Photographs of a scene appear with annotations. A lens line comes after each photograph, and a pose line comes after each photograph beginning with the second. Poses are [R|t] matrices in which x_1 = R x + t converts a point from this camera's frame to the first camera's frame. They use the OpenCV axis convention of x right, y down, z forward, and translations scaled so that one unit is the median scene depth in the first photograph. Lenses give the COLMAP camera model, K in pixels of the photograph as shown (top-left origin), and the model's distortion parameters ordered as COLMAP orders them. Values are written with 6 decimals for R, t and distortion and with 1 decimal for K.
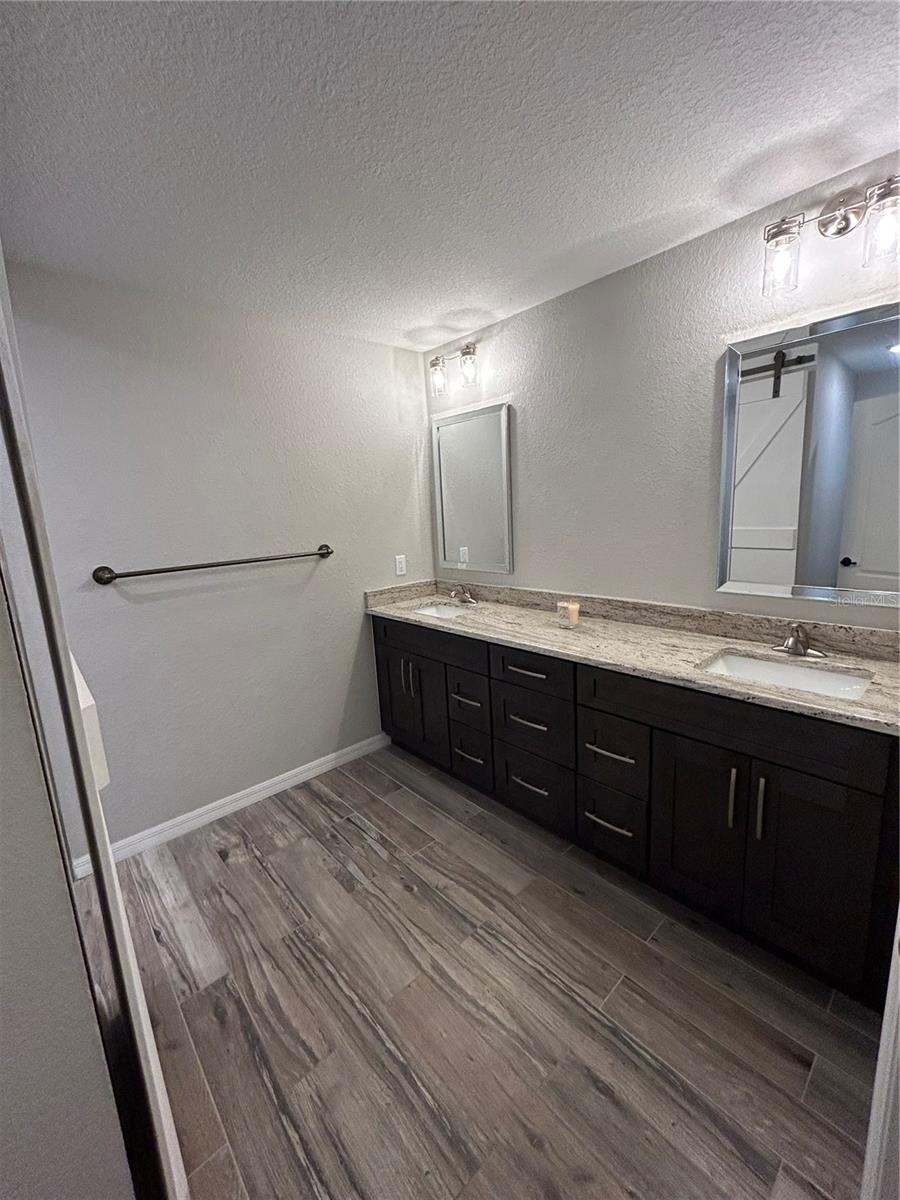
lens RADIAL K [[481.1, 0, 450.0], [0, 481.1, 600.0], [0, 0, 1]] dist [0.005658, -0.000334]
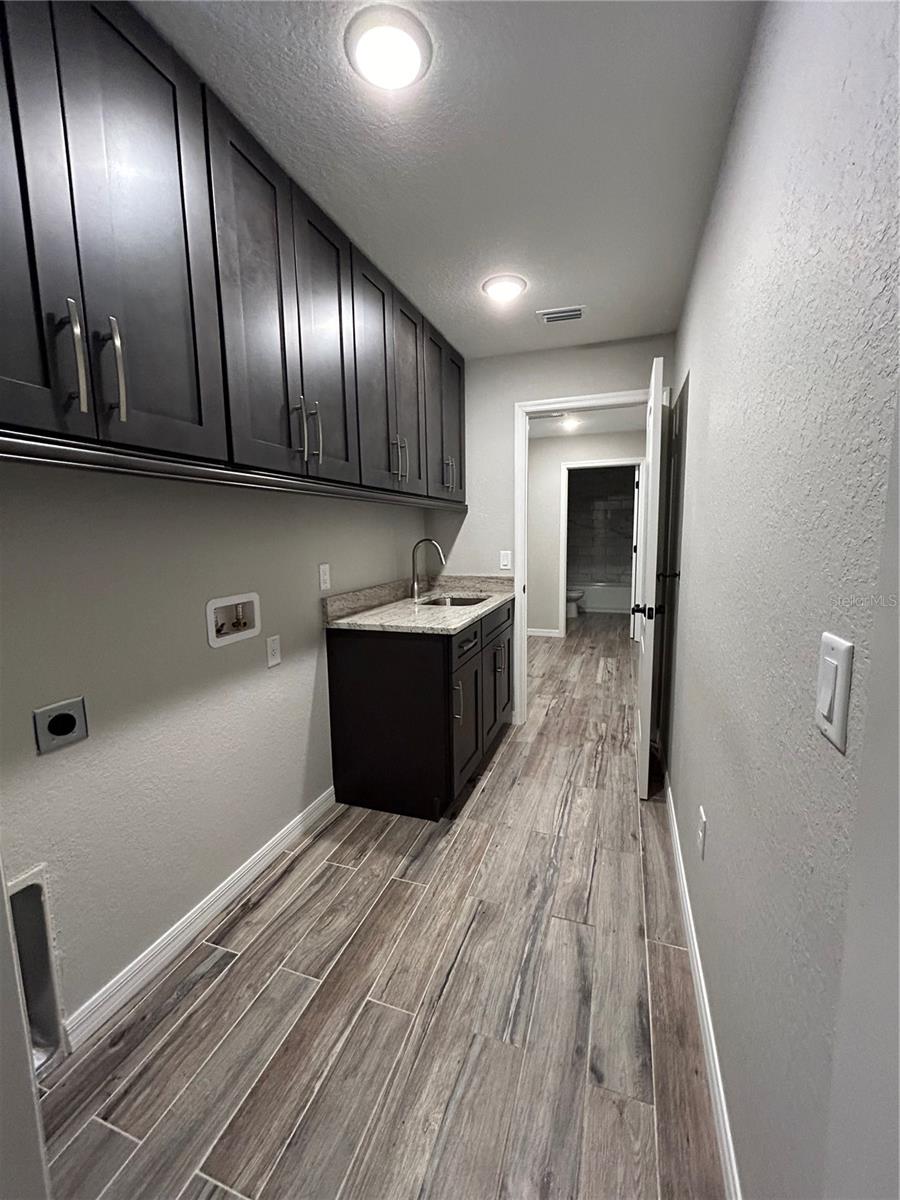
lens RADIAL K [[481.1, 0, 450.0], [0, 481.1, 600.0], [0, 0, 1]] dist [0.005658, -0.000334]
pose [[-0.471562, -0.073867, 0.878734, -0.759106], [0.199293, 0.961777, 0.187796, -0.126468], [-0.859018, 0.263683, -0.438817, 1.110762]]
